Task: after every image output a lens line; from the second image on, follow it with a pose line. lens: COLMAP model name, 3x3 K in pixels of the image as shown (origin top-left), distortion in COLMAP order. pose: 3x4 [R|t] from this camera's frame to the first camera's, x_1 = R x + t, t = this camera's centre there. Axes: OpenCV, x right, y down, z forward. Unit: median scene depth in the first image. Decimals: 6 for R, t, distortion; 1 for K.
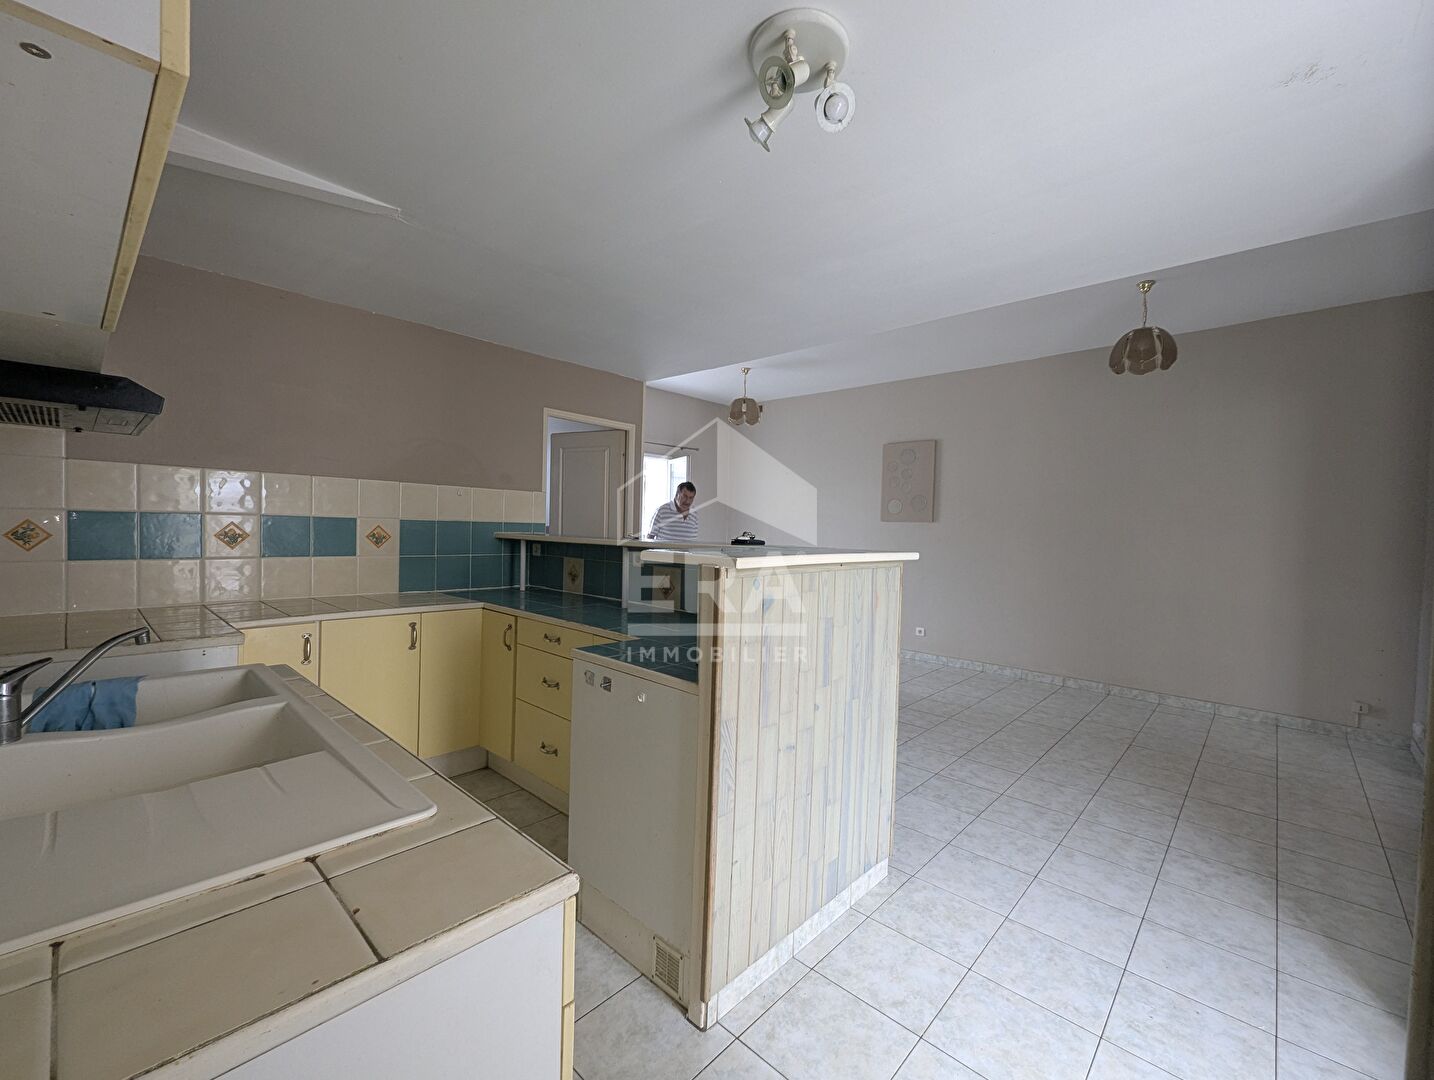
lens RADIAL K [[596.3, 0, 717.4], [0, 596.3, 542.3], [0, 0, 1]] dist [0.013266, 0.000336]
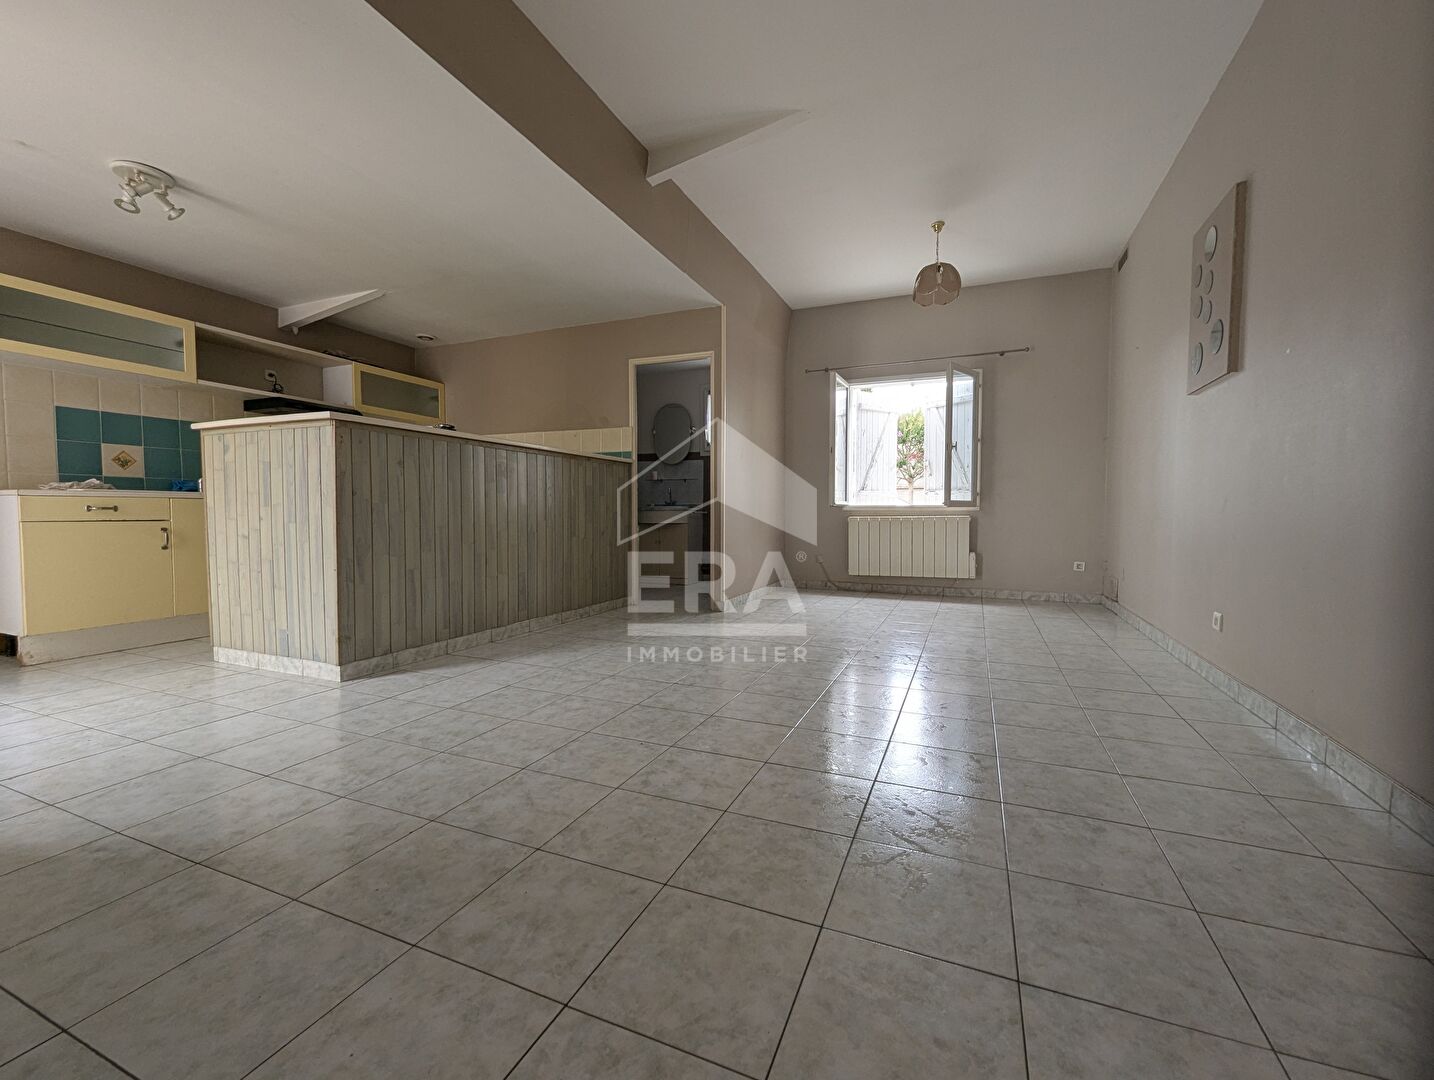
lens RADIAL K [[596.3, 0, 716.9], [0, 596.3, 536.7], [0, 0, 1]] dist [0.013266, 0.000336]
pose [[0.330984, 0.008523, -0.943598, 1.389378], [-0.017044, 0.999850, 0.003053, 0.201507], [0.943482, 0.015072, 0.331080, 1.085094]]
